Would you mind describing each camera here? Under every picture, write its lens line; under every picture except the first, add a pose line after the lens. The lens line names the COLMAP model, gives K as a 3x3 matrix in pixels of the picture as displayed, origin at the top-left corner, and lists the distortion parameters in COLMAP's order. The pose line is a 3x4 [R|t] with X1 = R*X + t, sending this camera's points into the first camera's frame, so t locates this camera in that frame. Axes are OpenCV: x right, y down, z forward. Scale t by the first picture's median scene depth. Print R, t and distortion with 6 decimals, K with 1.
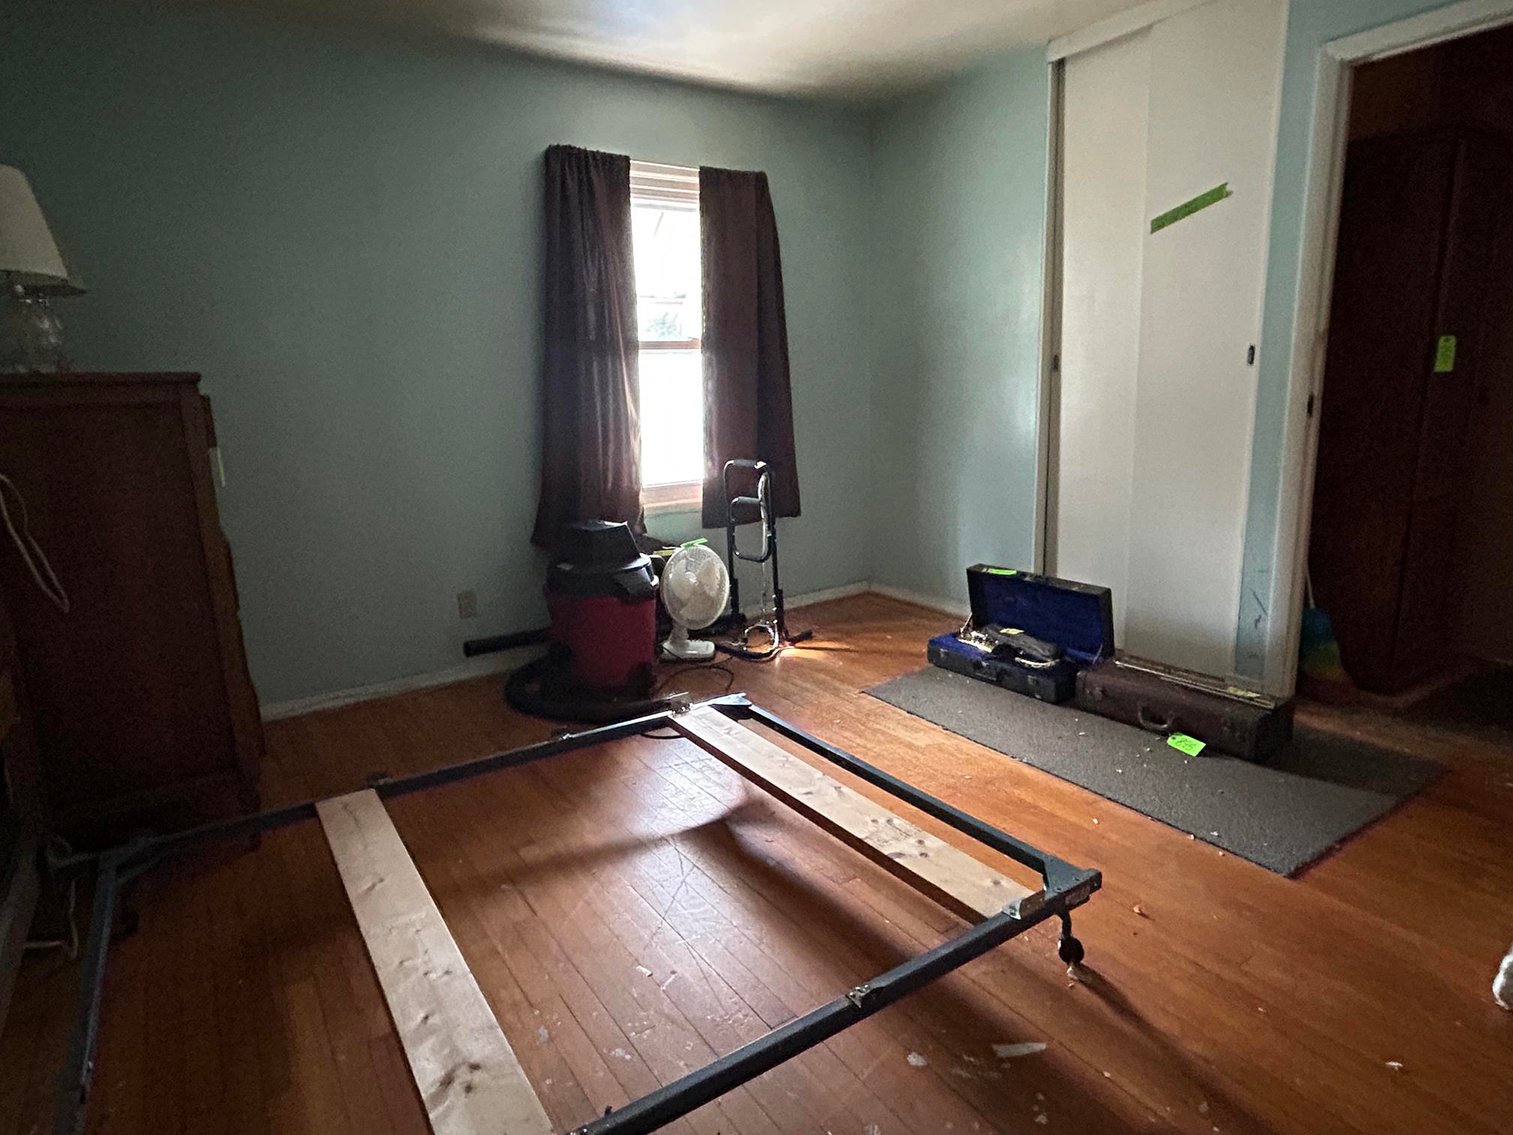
lens RADIAL K [[857.5, 0, 749.4], [0, 857.5, 569.2], [0, 0, 1]] dist [0.002233, -0.000363]
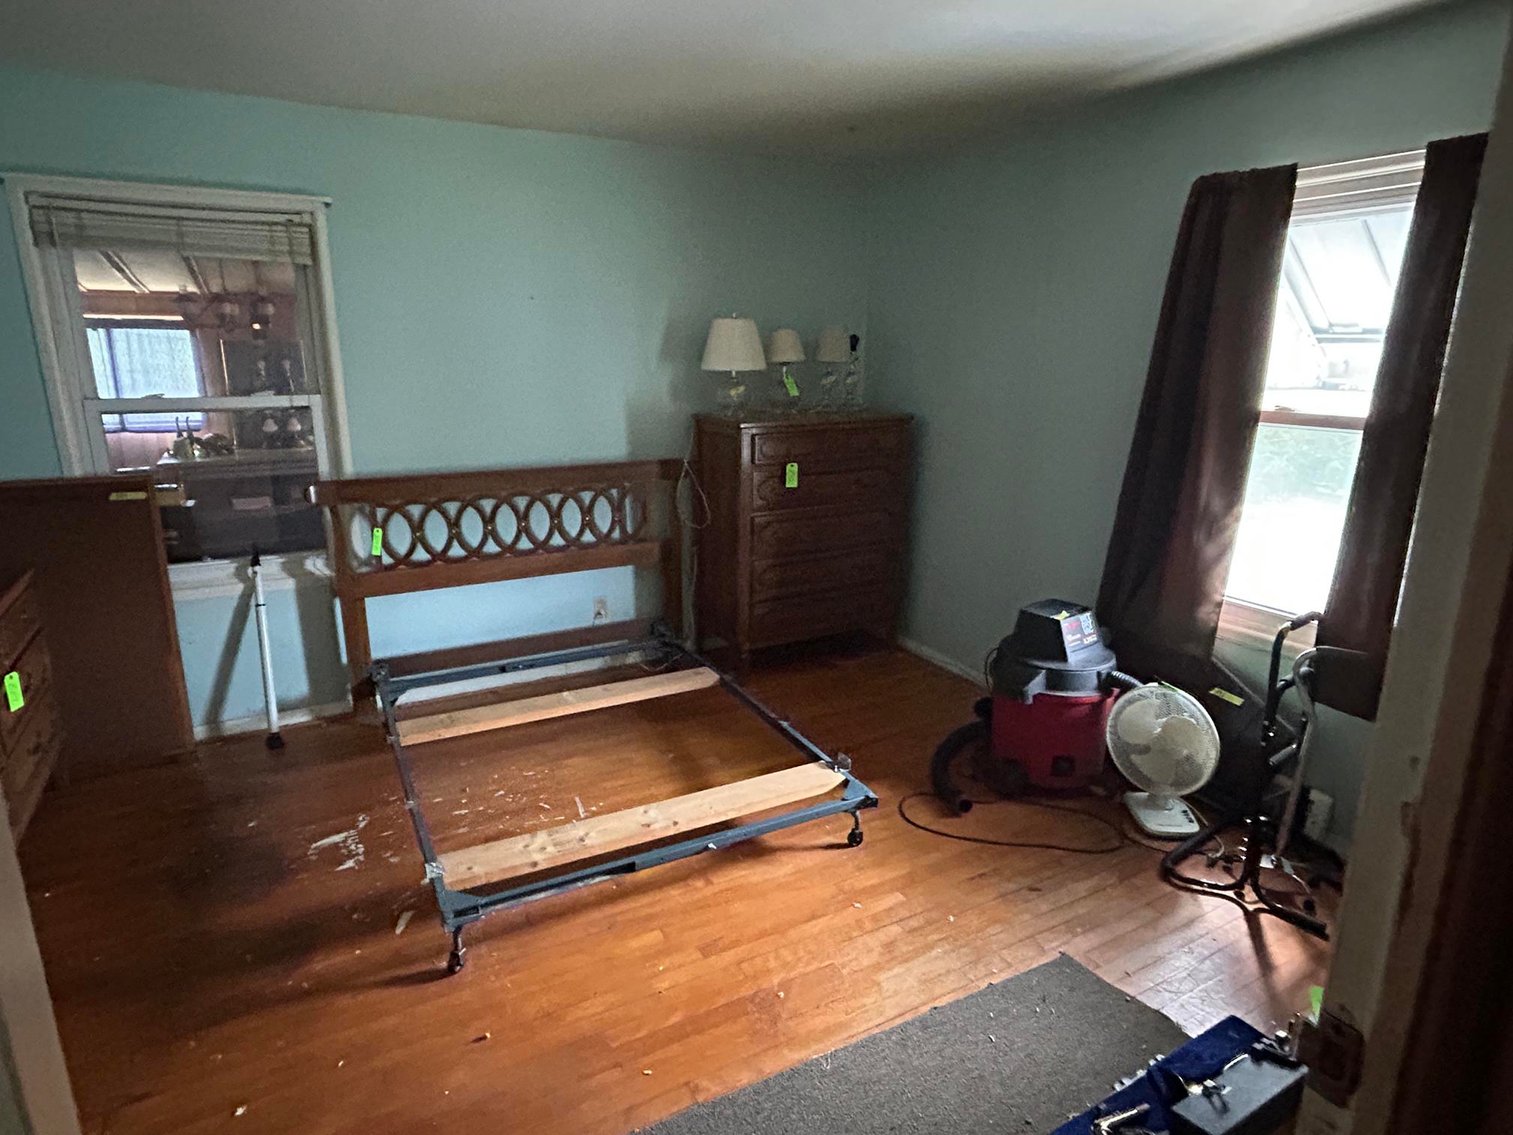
lens RADIAL K [[857.5, 0, 753.0], [0, 857.5, 561.6], [0, 0, 1]] dist [0.002233, -0.000363]
pose [[-0.094286, 0.279159, -0.955605, 0.682393], [-0.206461, 0.933530, 0.293081, -0.287341], [0.973901, 0.224928, -0.030383, 0.655542]]
